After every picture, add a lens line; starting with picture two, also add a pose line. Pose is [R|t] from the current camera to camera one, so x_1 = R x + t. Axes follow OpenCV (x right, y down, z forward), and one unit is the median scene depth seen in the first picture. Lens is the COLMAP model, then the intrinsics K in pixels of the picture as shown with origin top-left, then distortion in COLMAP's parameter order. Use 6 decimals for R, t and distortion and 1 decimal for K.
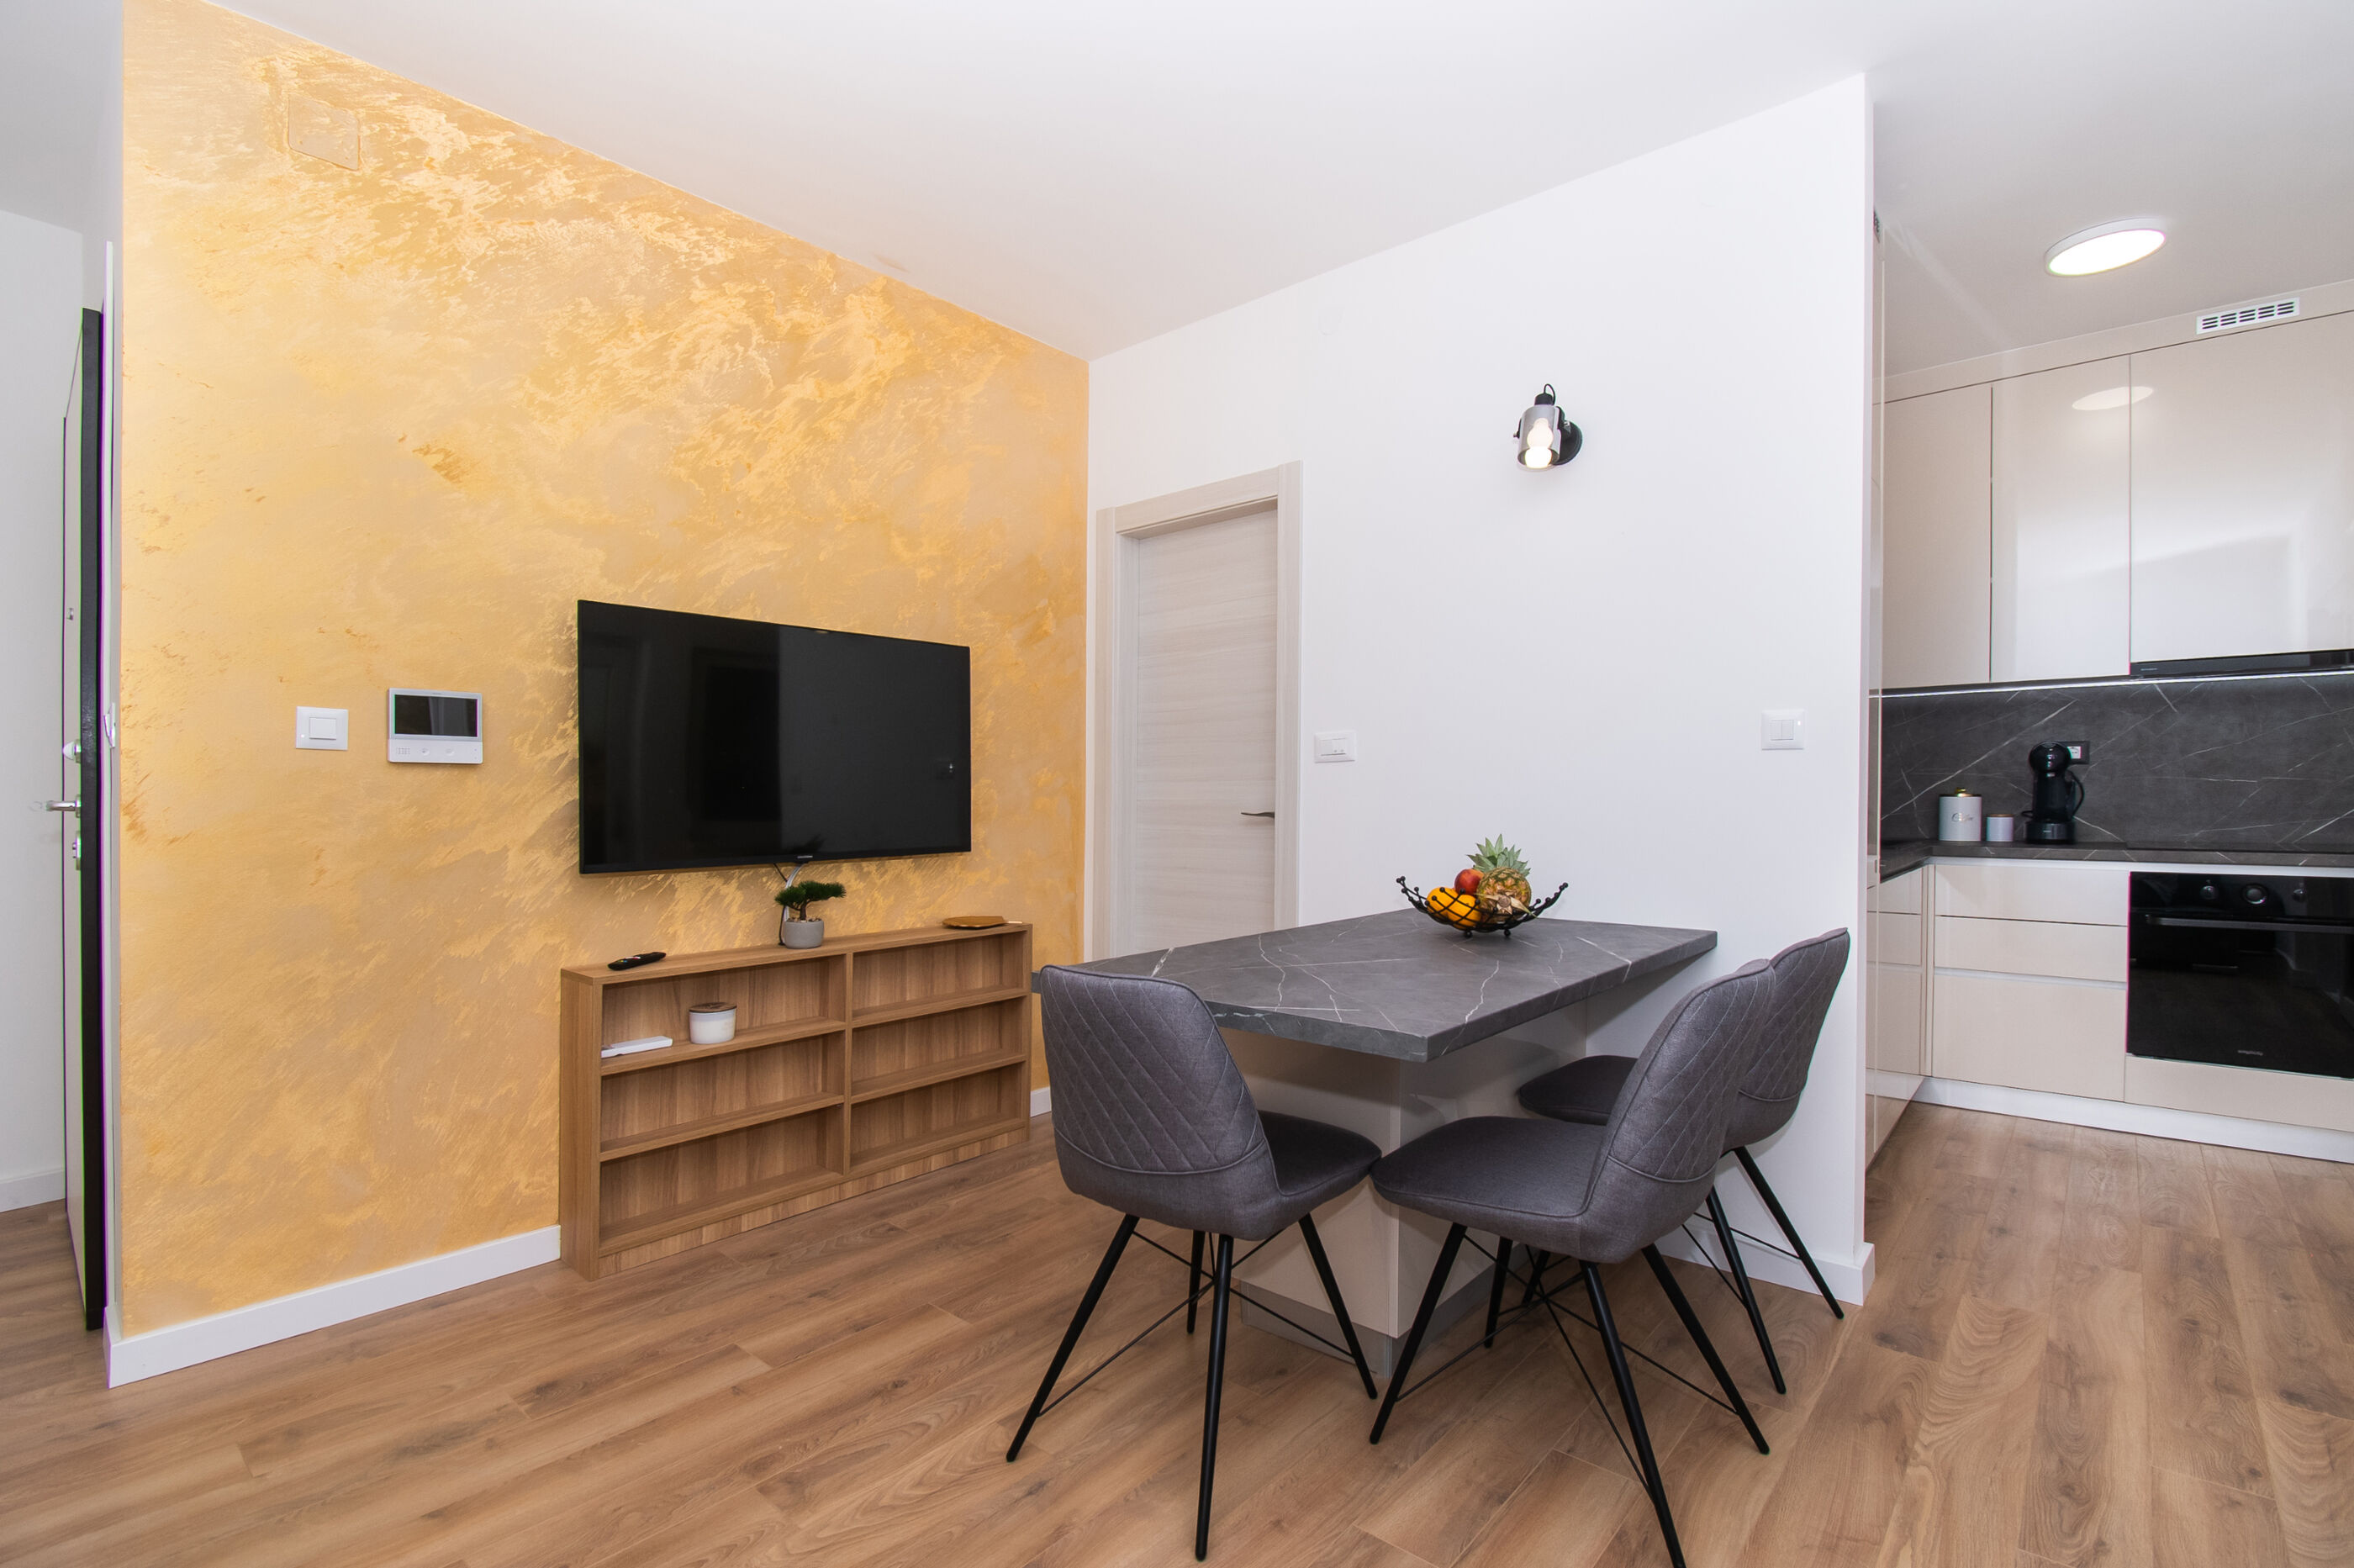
lens RADIAL K [[1051.5, 0, 1187.3], [0, 1051.5, 813.5], [0, 0, 1]] dist [0.000277, -0.012857]
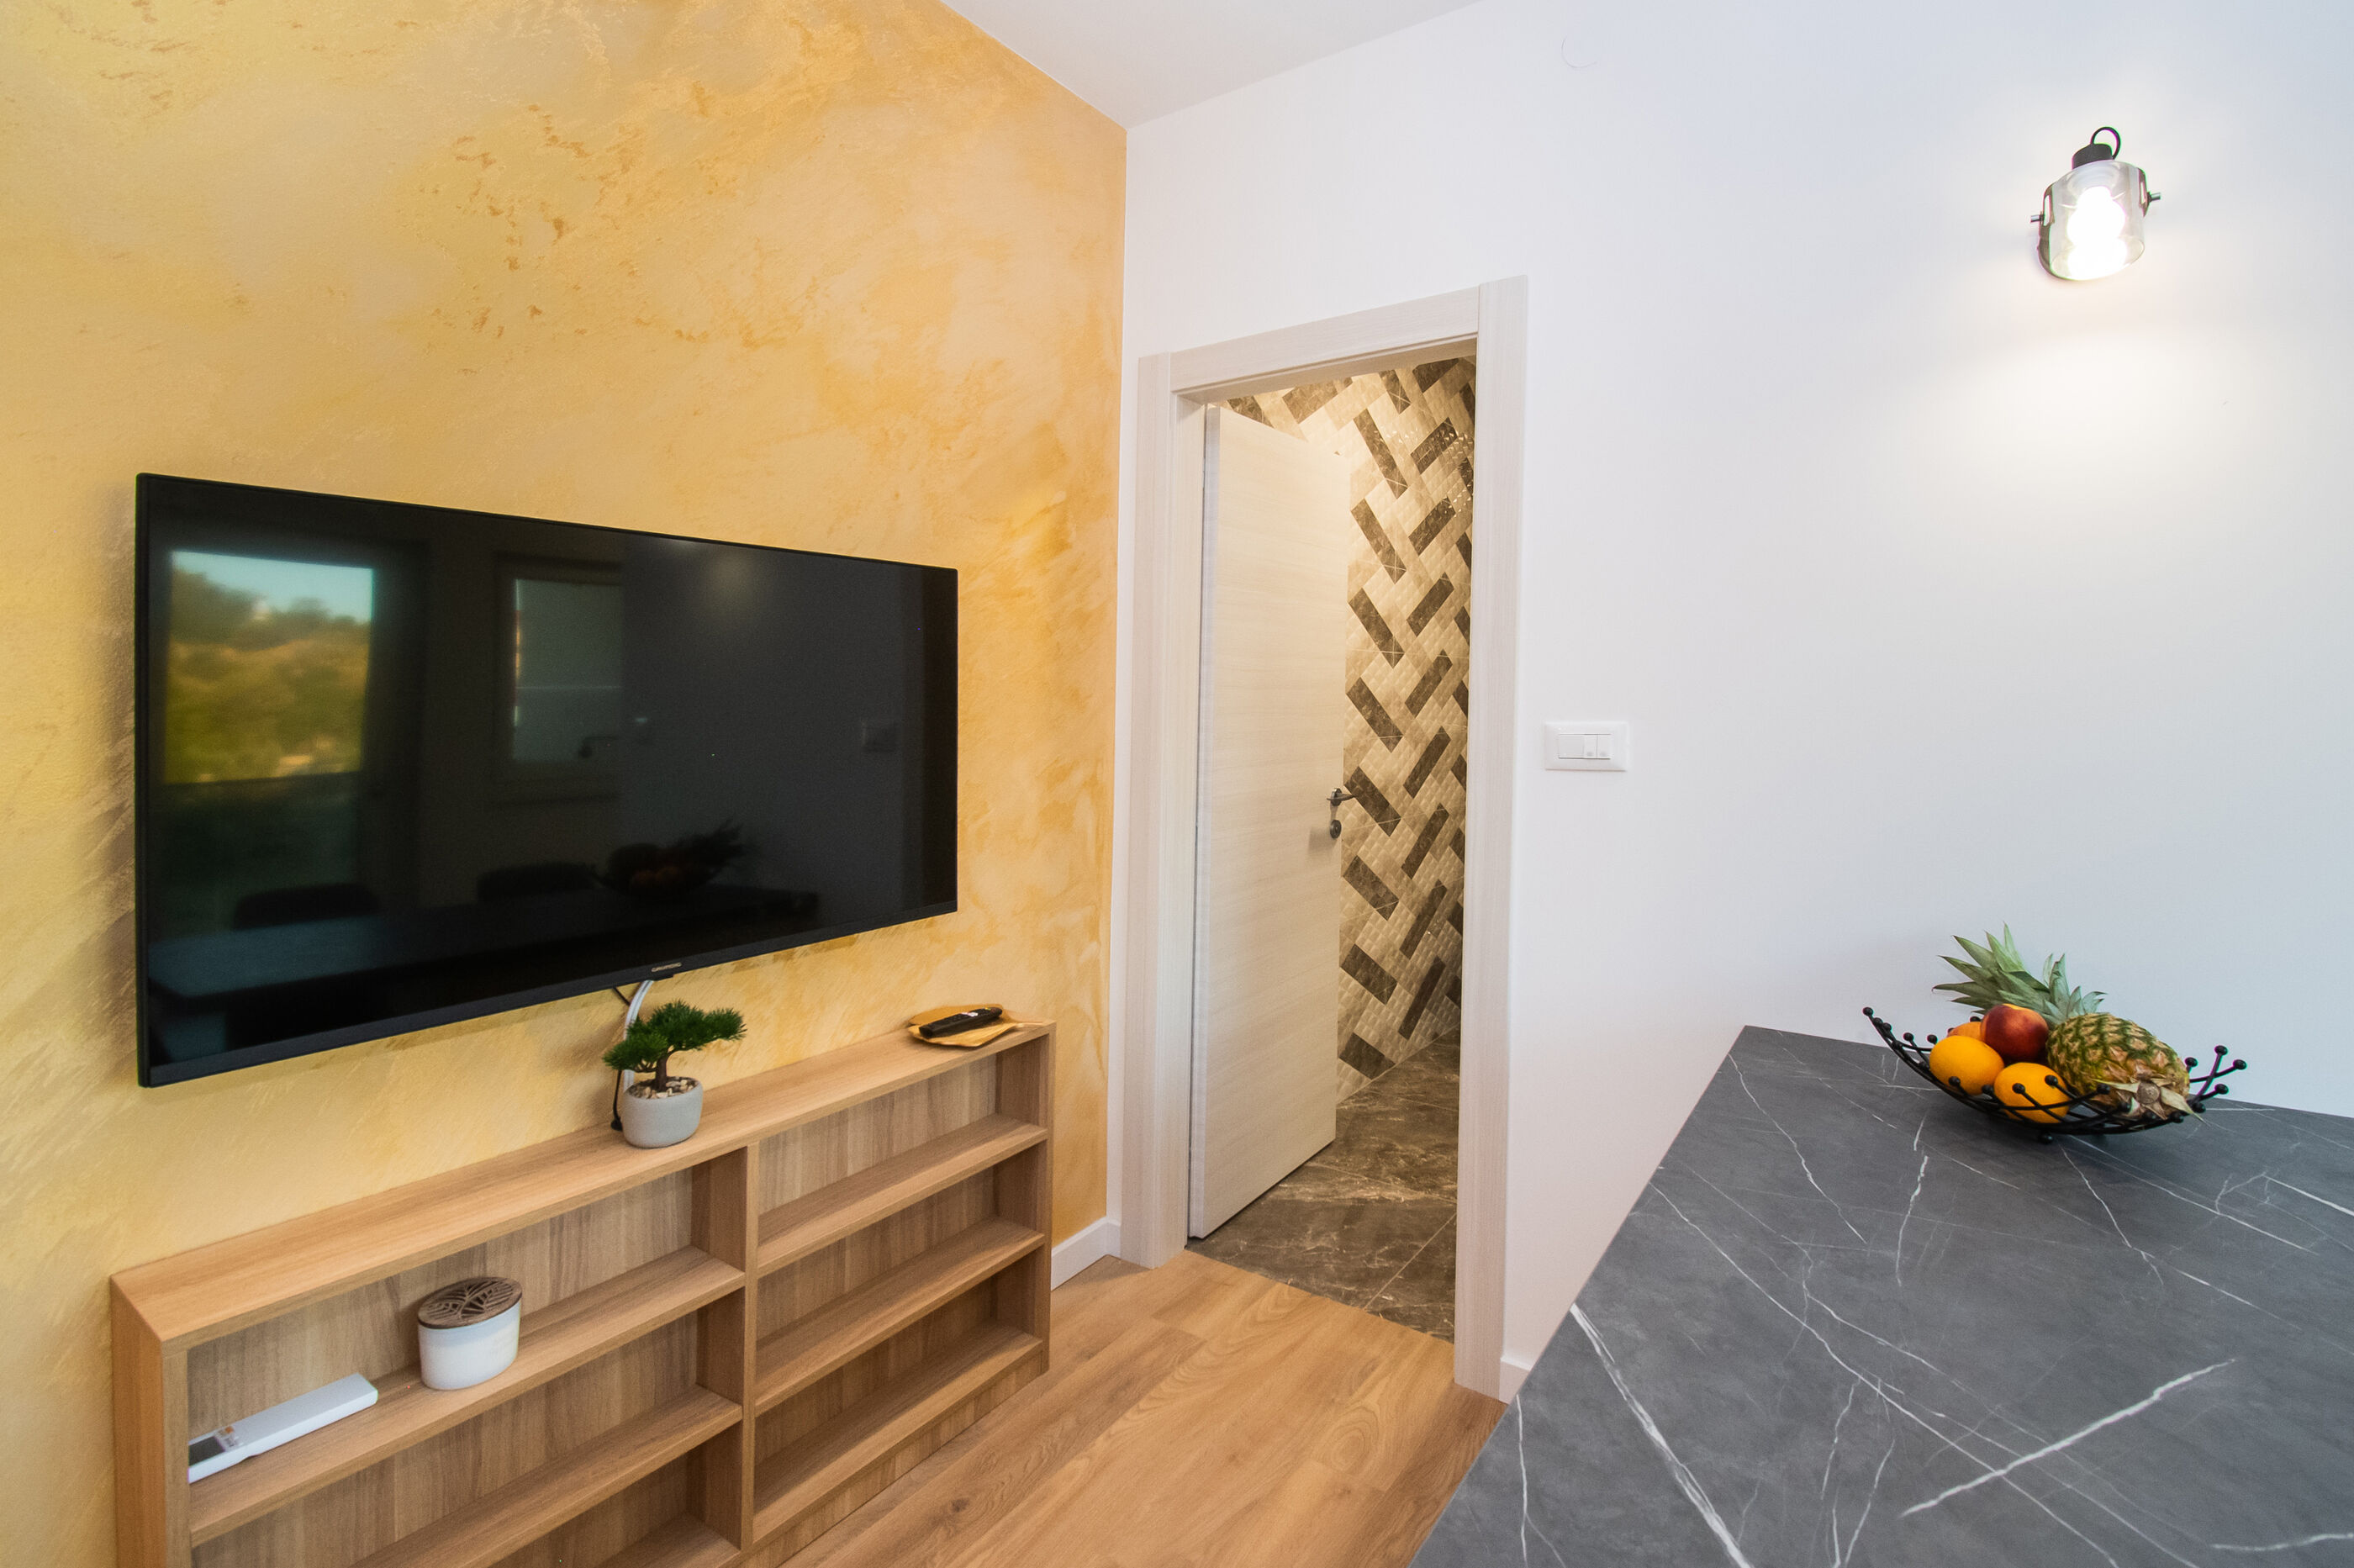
lens RADIAL K [[1072.3, 0, 1195.3], [0, 1072.3, 689.6], [0, 0, 1]] dist [0.001071, -0.012544]
pose [[0.992537, 0.001372, 0.121938, -0.178372], [0.001177, 0.999782, -0.020826, -0.092635], [-0.121940, 0.020814, 0.992319, 0.465374]]
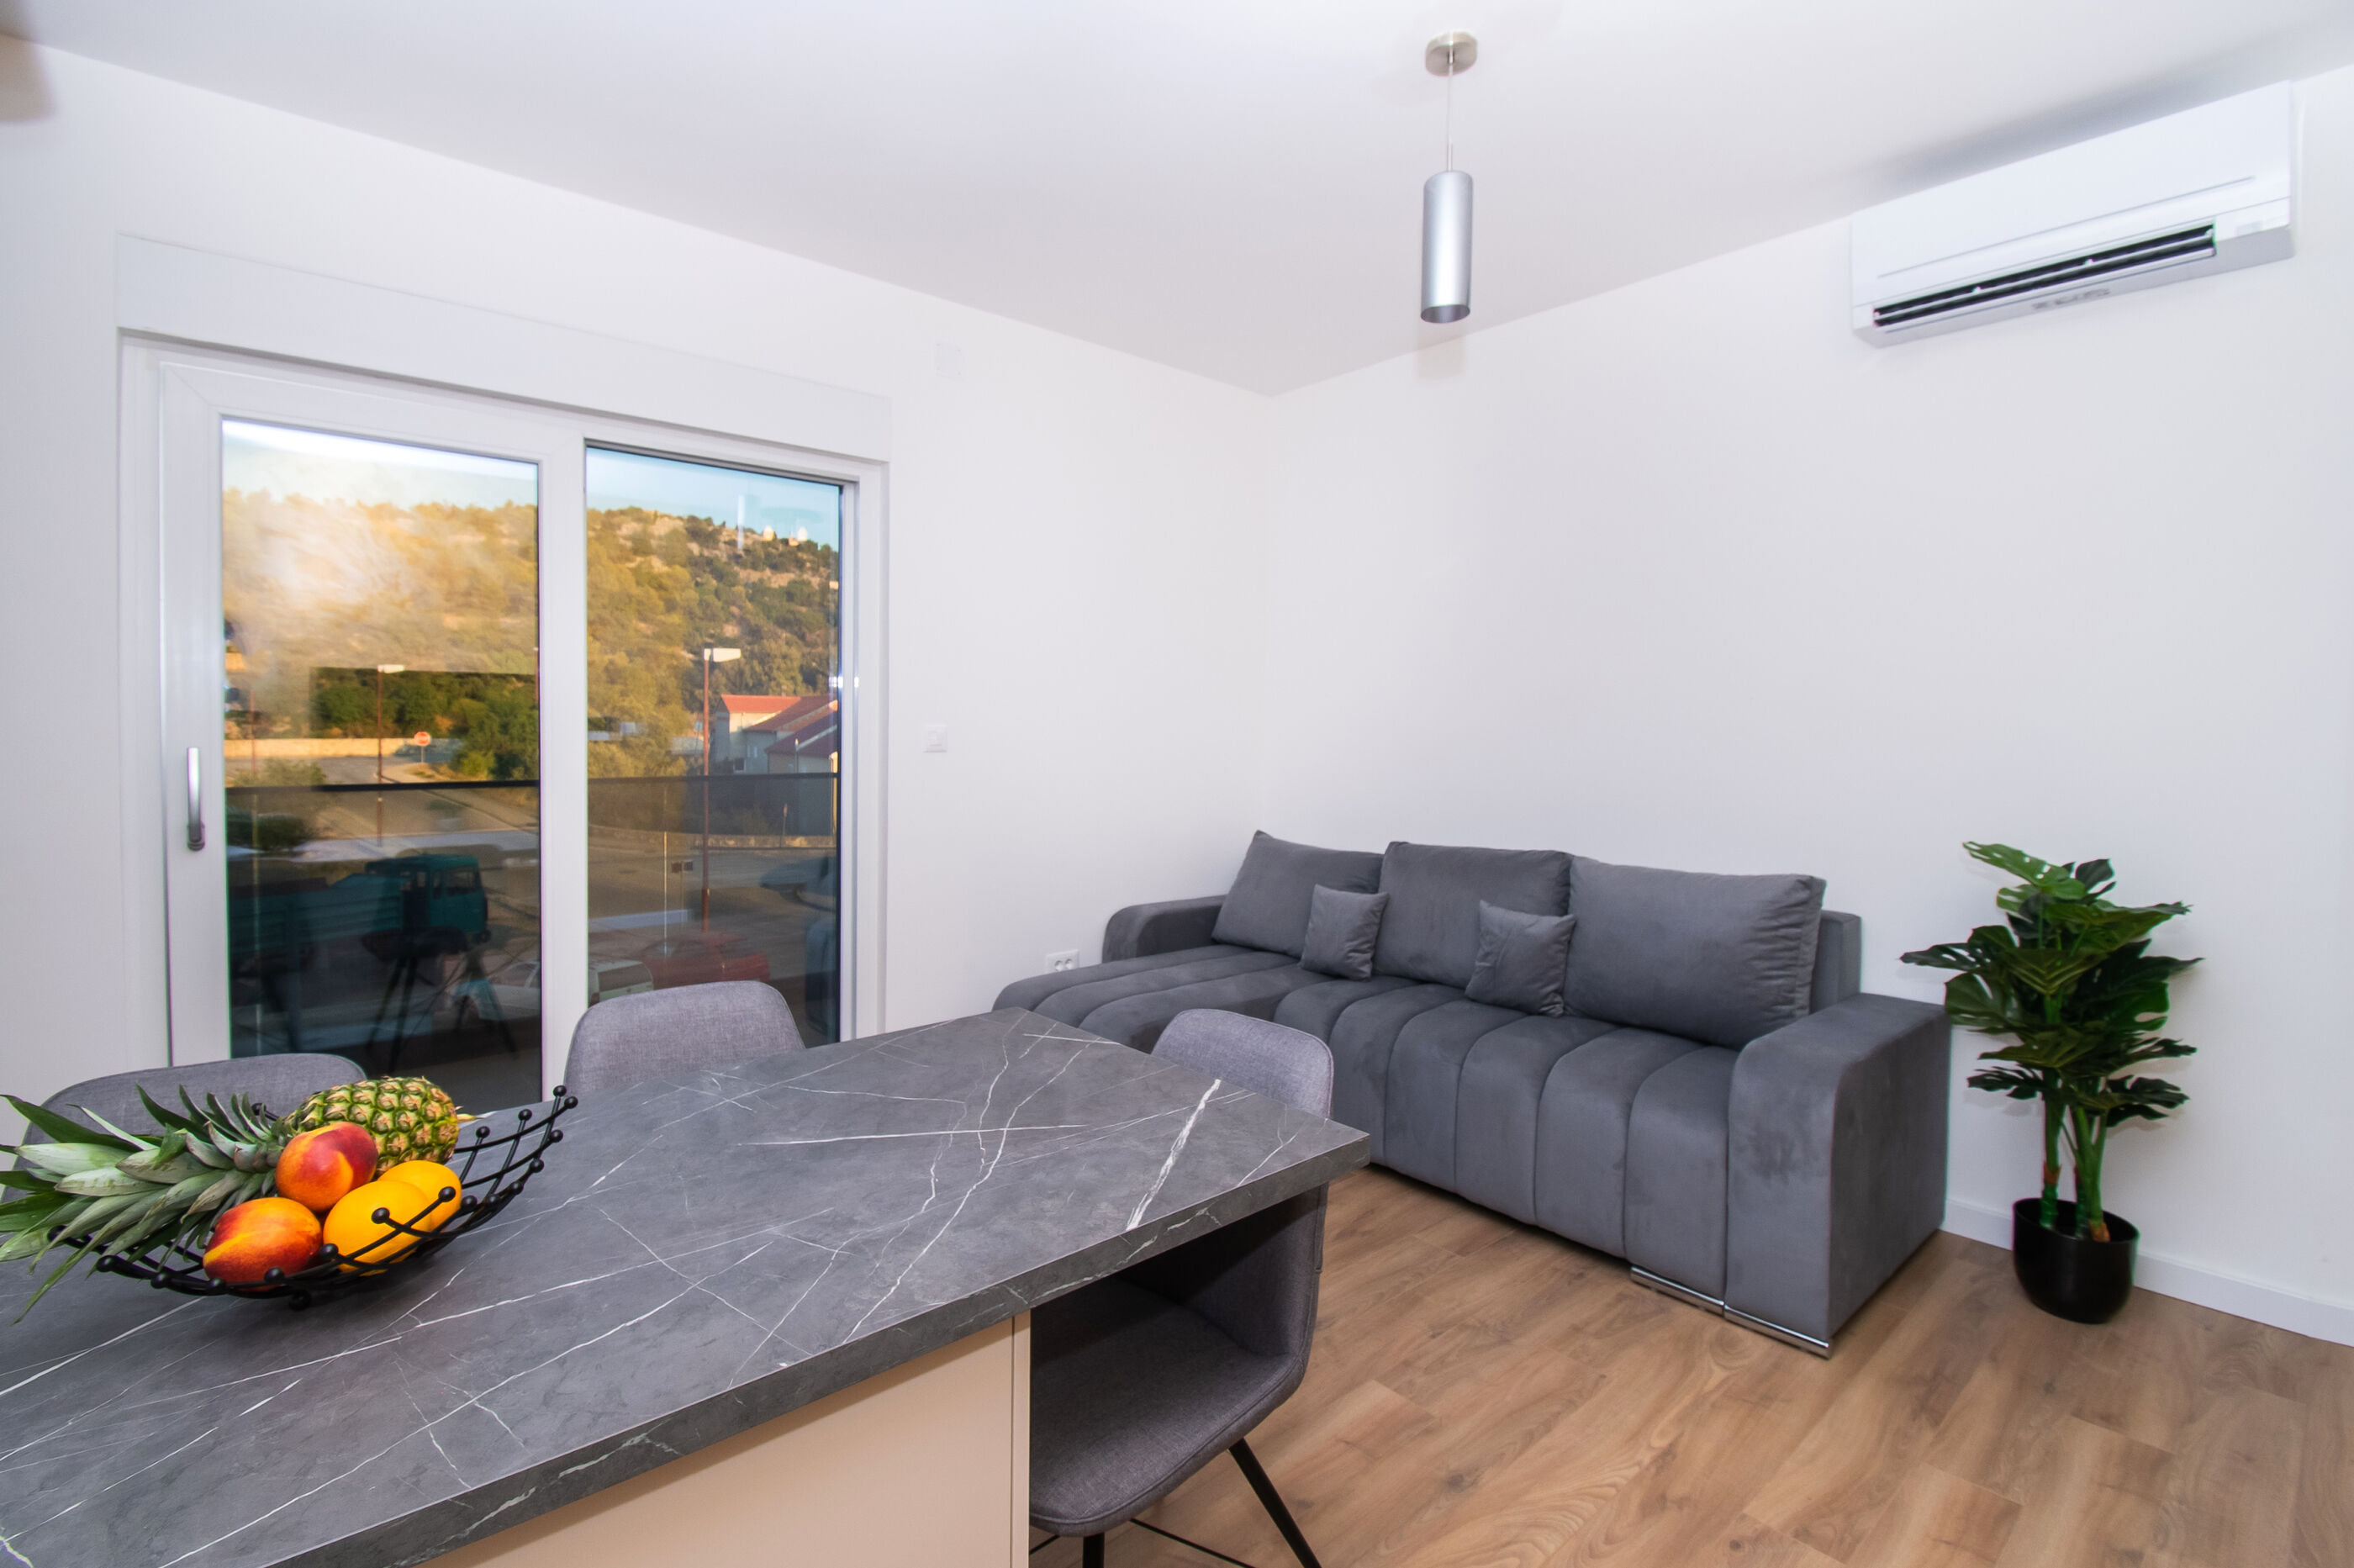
lens RADIAL K [[1031.9, 0, 1219.9], [0, 1031.9, 762.7], [0, 0, 1]] dist [0.002069, 0.000595]
pose [[-0.996128, -0.010071, 0.087338, -0.076185], [-0.005544, 0.998636, 0.051917, -0.088377], [-0.087742, 0.051232, -0.994825, 1.170131]]
